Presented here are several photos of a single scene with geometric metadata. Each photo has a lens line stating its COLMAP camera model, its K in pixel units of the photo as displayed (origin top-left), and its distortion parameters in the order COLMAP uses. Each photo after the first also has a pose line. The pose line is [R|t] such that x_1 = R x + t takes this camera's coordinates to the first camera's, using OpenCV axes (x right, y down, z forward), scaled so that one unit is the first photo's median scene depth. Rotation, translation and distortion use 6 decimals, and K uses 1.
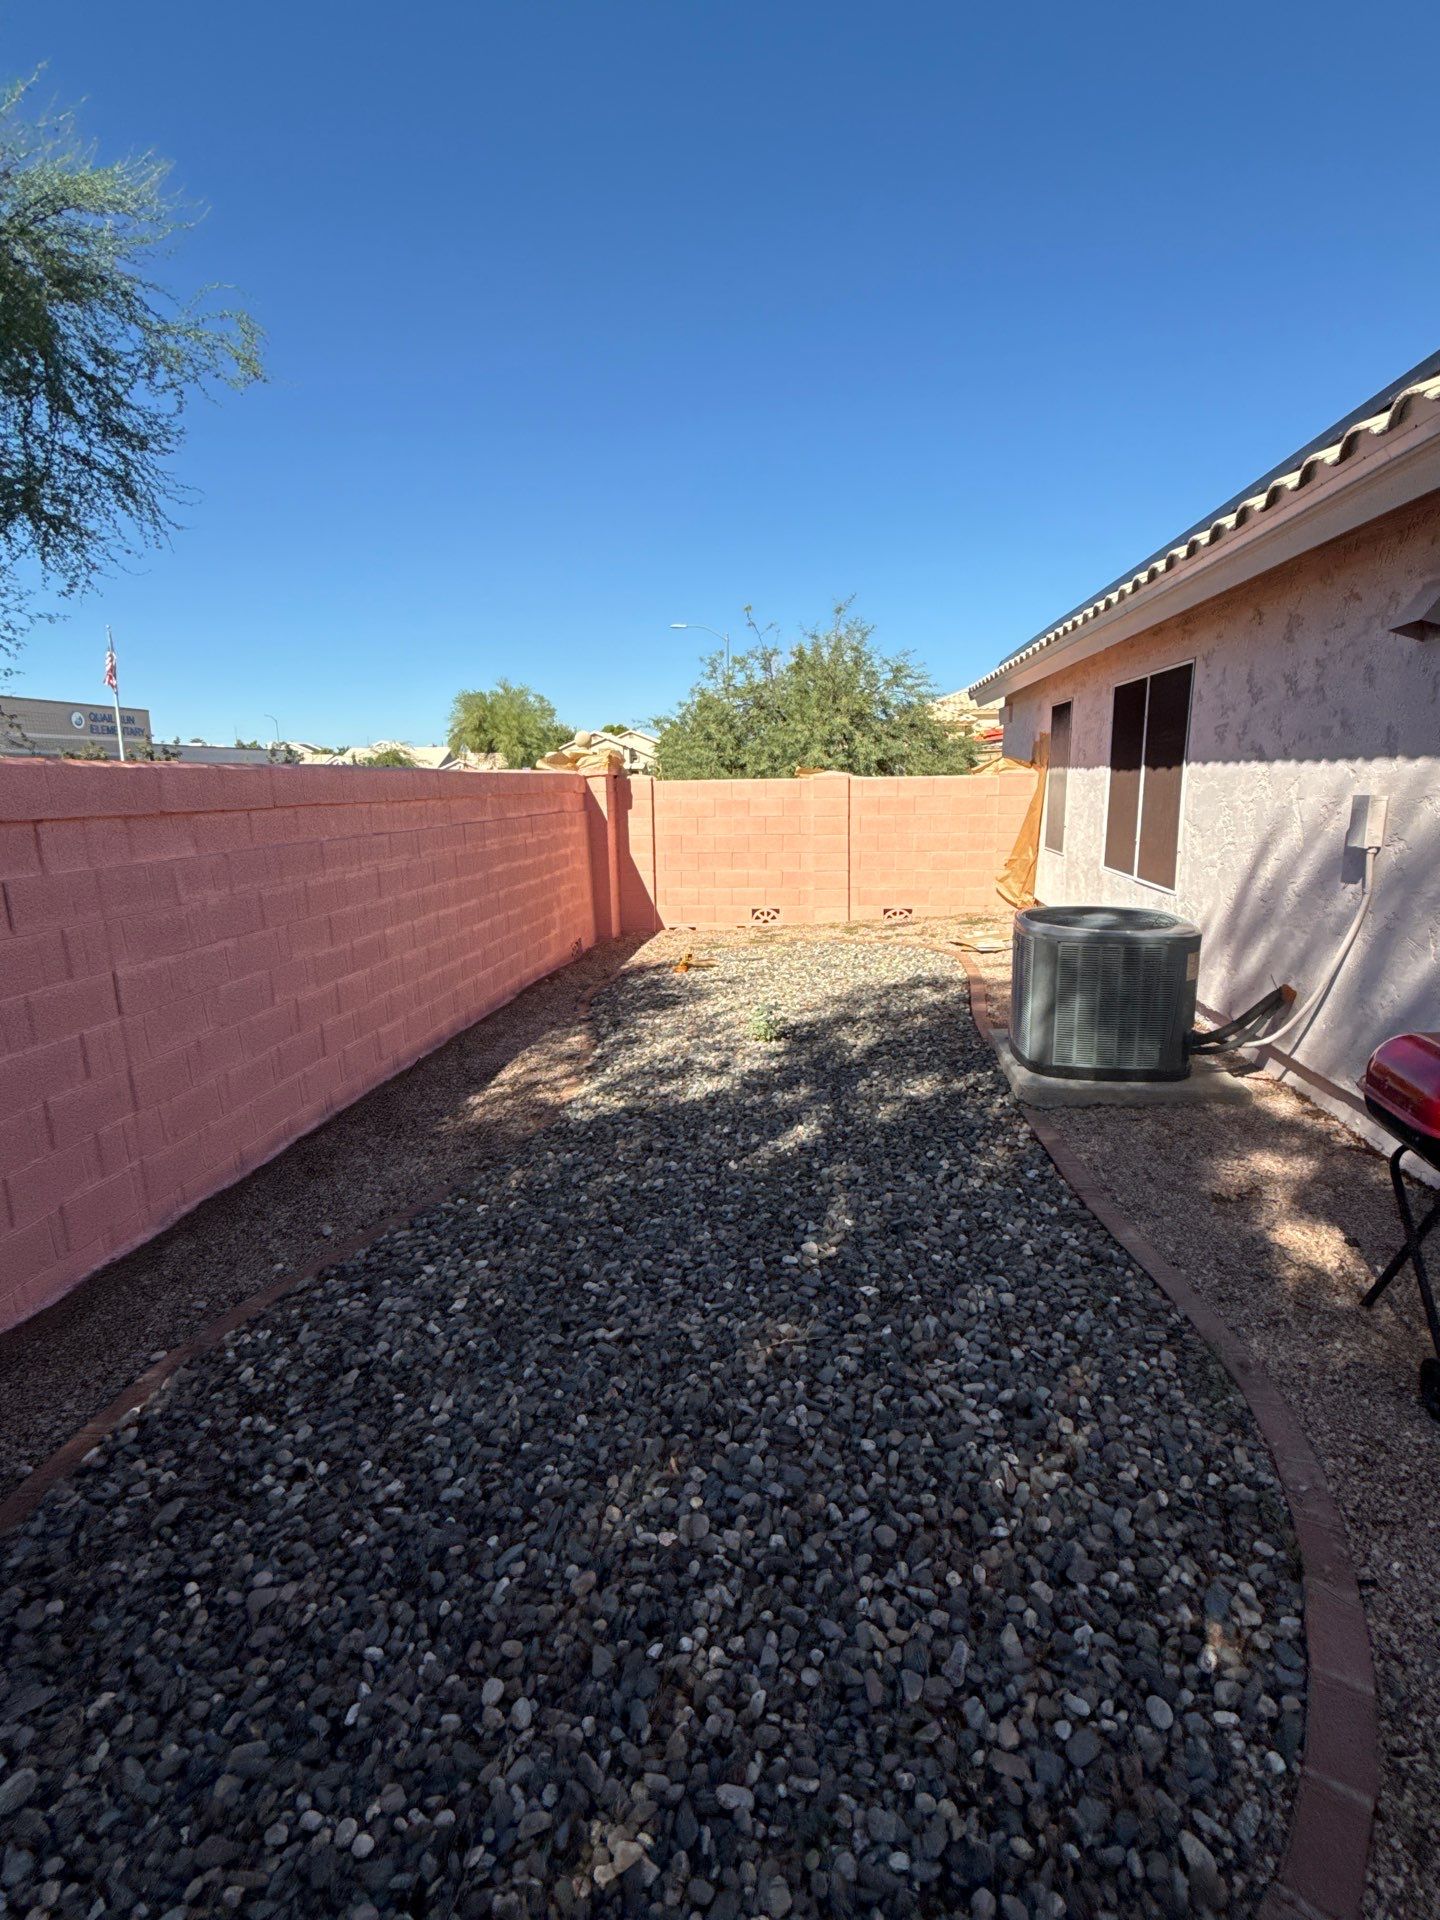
lens RADIAL K [[928.4, 0, 717.9], [0, 928.4, 958.7], [0, 0, 1]] dist [0.002137, 0.000737]
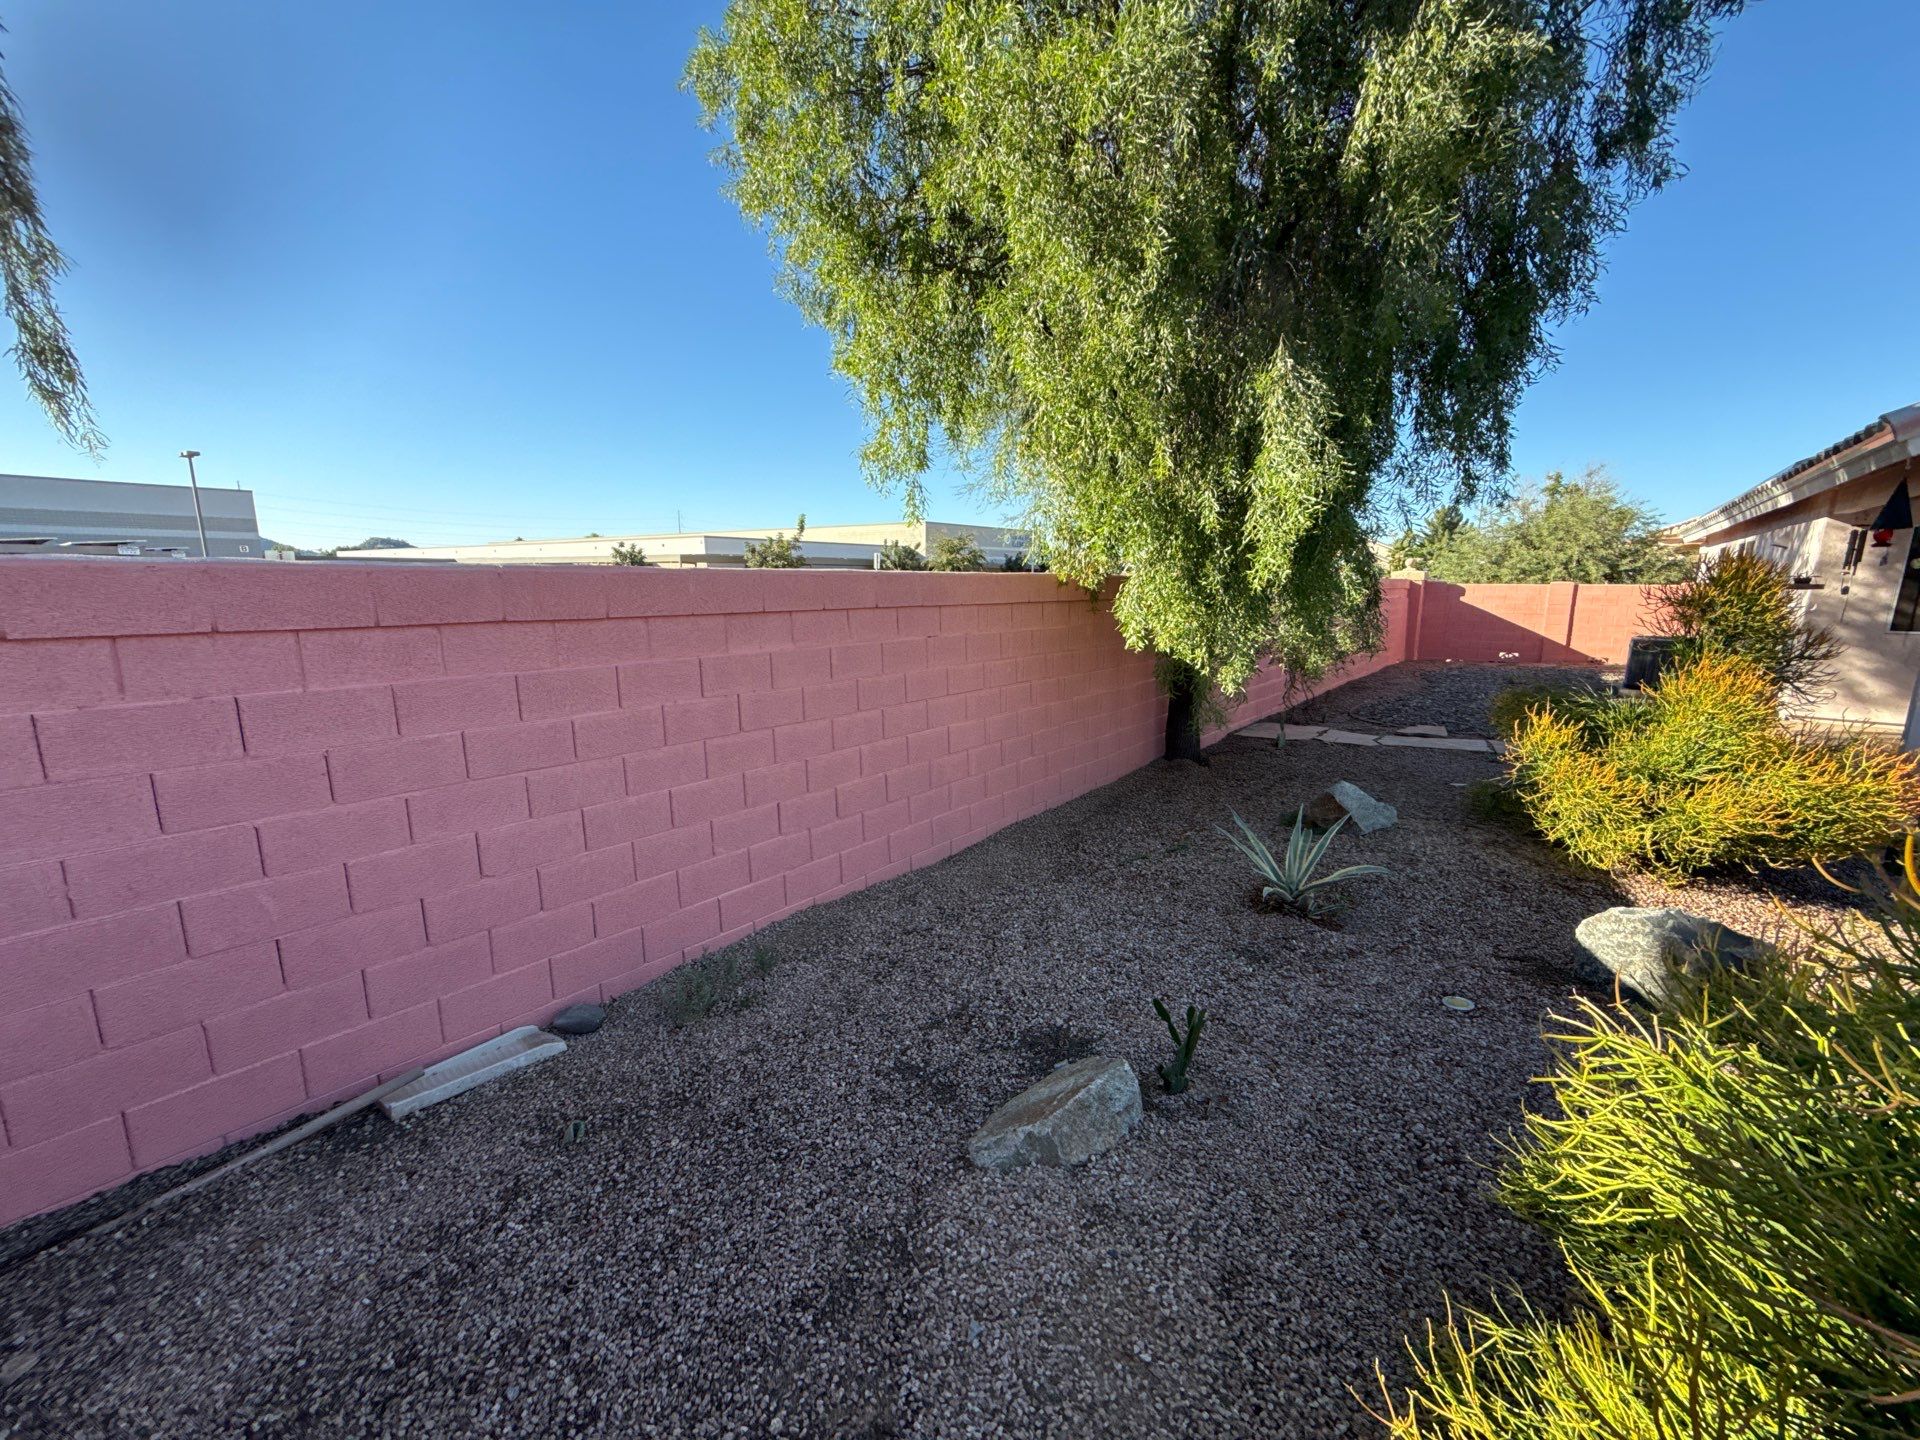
lens RADIAL K [[758.6, 0, 958.5], [0, 758.6, 722.9], [0, 0, 1]] dist [-0.000663, 0.000218]
pose [[0.845650, 0.116355, -0.520900, -0.224655], [-0.117999, 0.992556, 0.030146, 0.519971], [0.520530, 0.035972, 0.853085, -2.678487]]
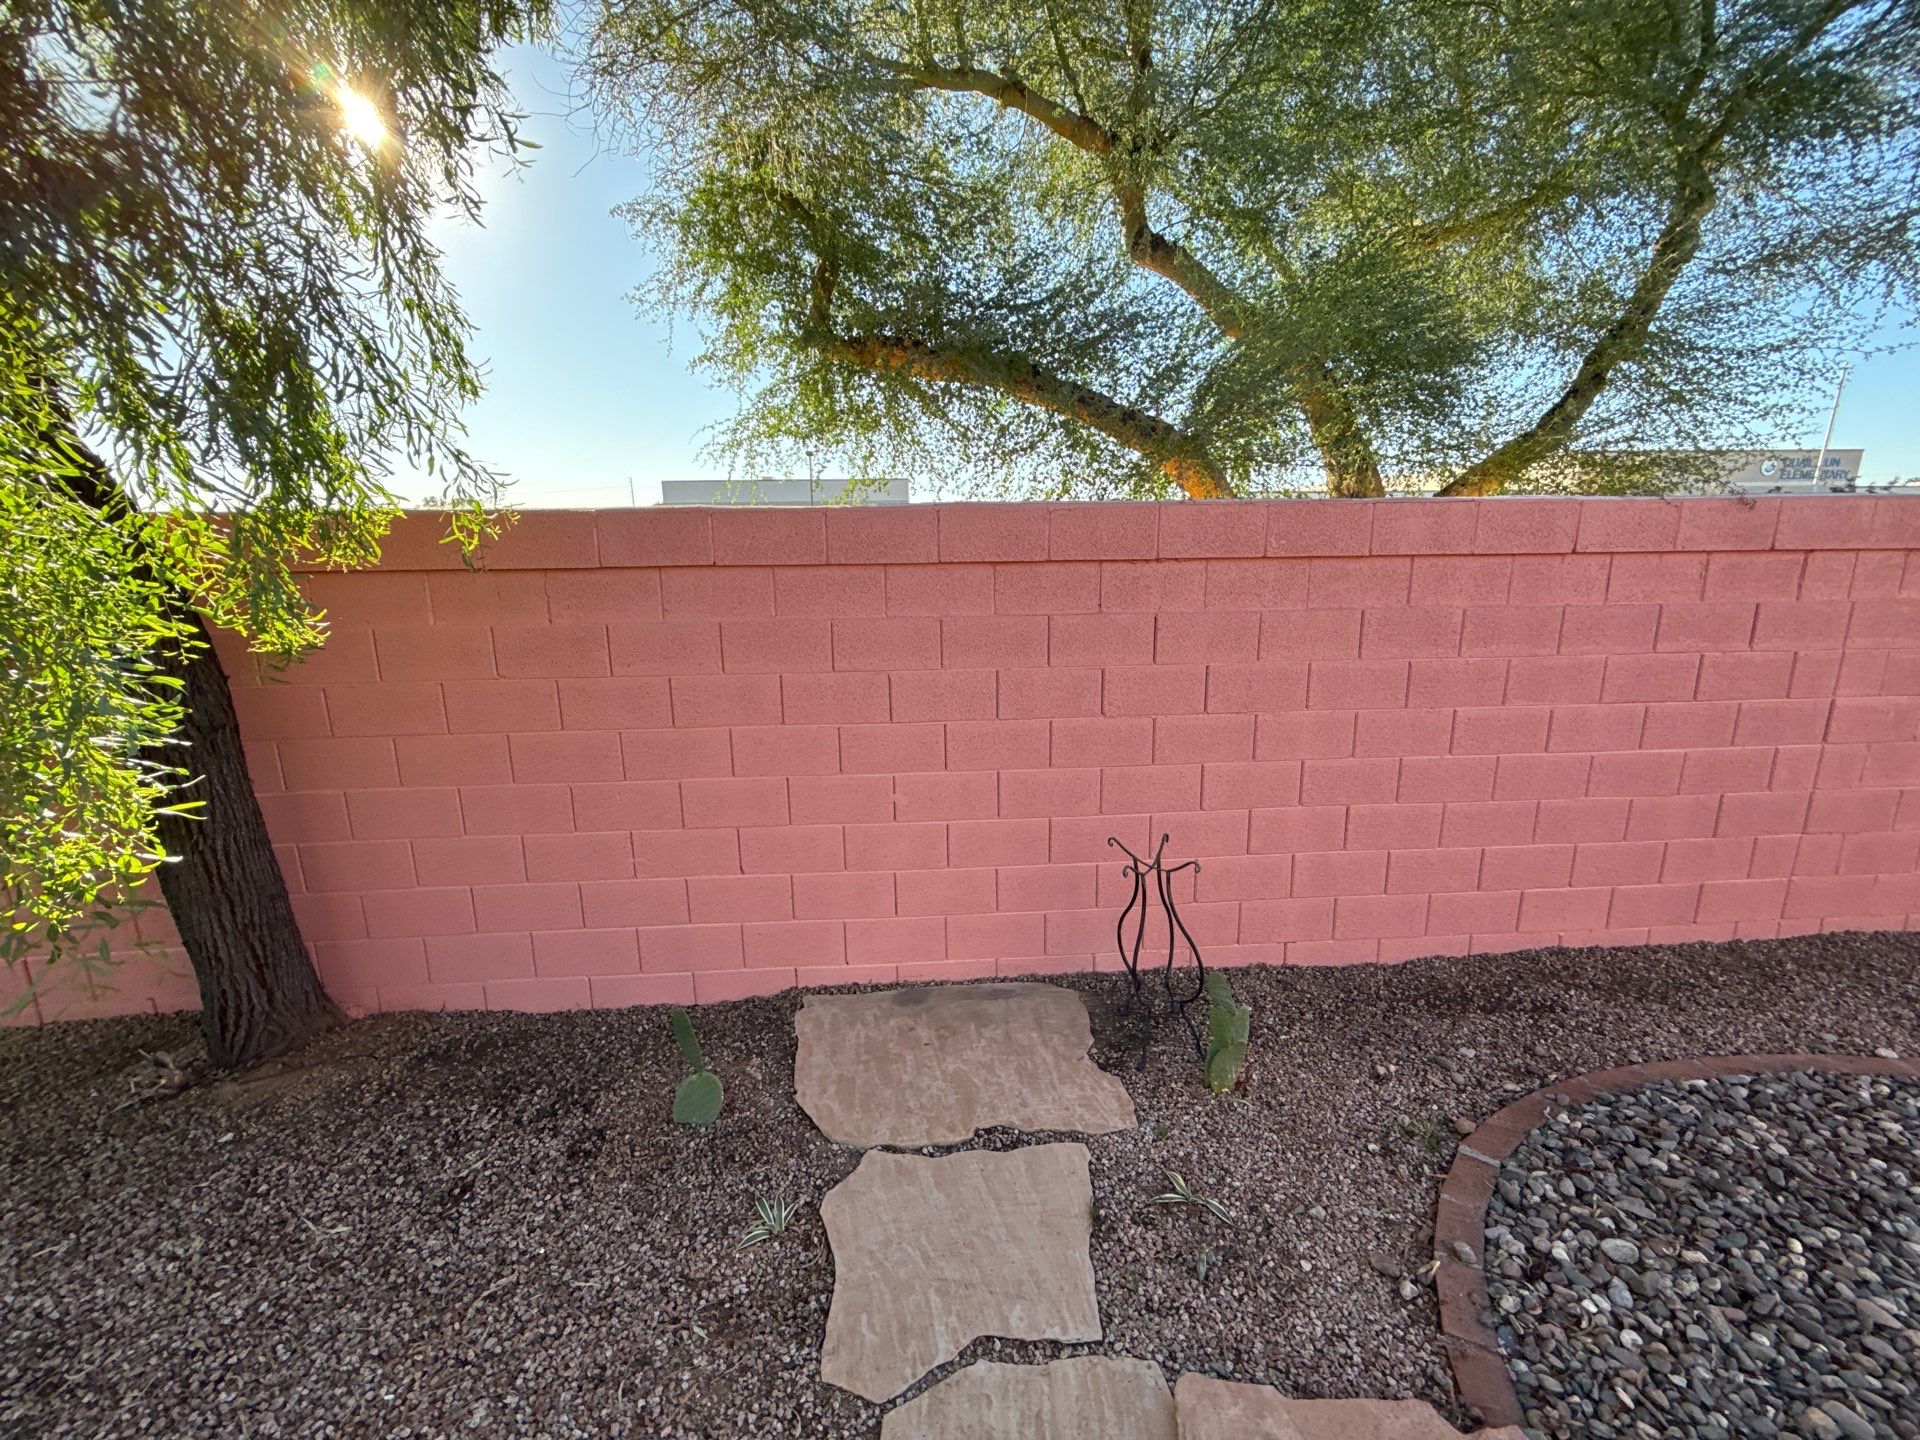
lens RADIAL K [[758.6, 0, 958.5], [0, 758.6, 722.9], [0, 0, 1]] dist [-0.000663, 0.000218]
pose [[0.192582, 0.236588, -0.952333, -0.027596], [-0.178111, 0.962807, 0.203173, 0.040913], [0.964981, 0.130493, 0.227558, -0.130343]]
